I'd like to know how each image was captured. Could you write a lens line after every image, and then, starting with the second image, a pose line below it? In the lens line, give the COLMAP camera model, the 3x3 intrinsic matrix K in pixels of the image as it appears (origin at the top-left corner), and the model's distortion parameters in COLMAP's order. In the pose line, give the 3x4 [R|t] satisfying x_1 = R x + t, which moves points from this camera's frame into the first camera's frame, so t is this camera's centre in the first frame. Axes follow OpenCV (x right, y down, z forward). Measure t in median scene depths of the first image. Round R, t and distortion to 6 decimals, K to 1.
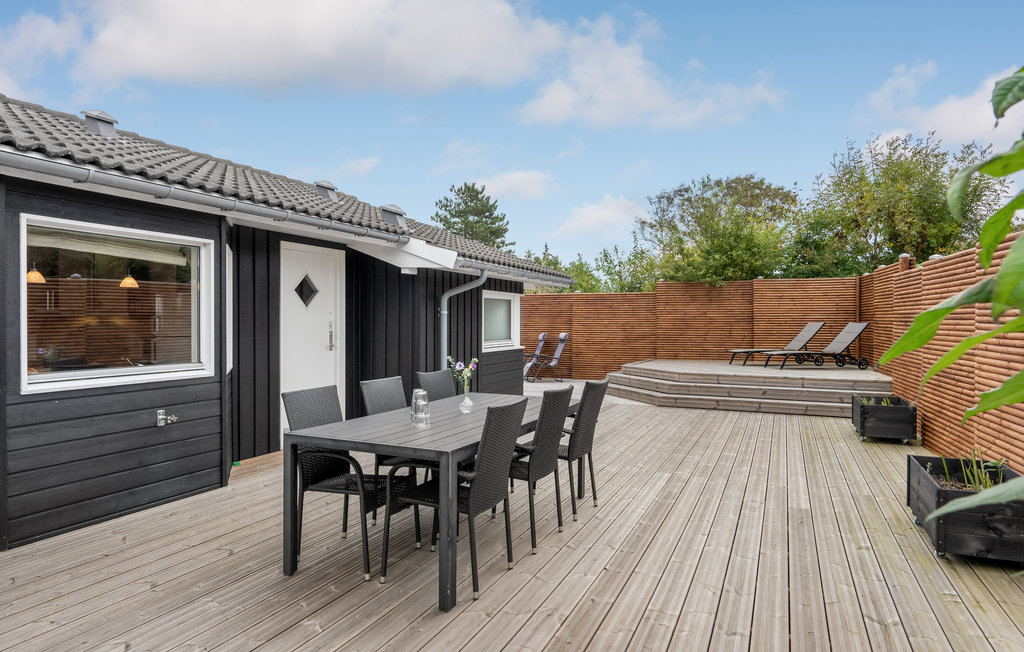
lens RADIAL K [[604.2, 0, 518.8], [0, 604.2, 326.2], [0, 0, 1]] dist [-0.002354, -0.000801]
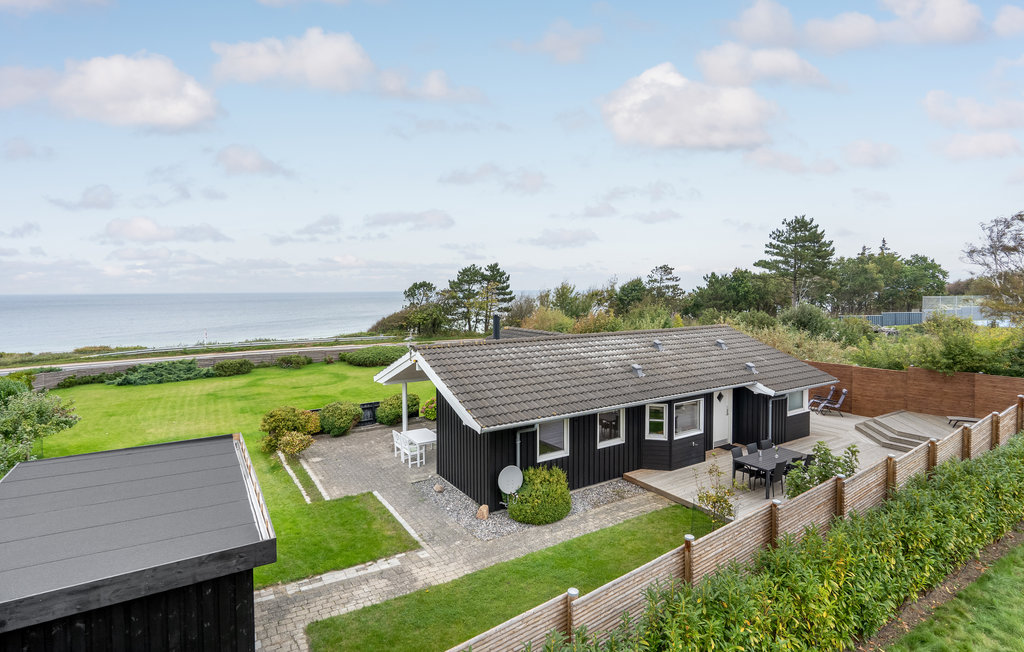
lens RADIAL K [[518.3, 0, 506.2], [0, 518.3, 319.9], [0, 0, 1]] dist [-0.005816, -0.000863]
pose [[0.821807, 0.019794, -0.569423, 0.117611], [0.012174, 0.998558, 0.052281, -0.291456], [0.569637, -0.049897, 0.820381, -0.843835]]
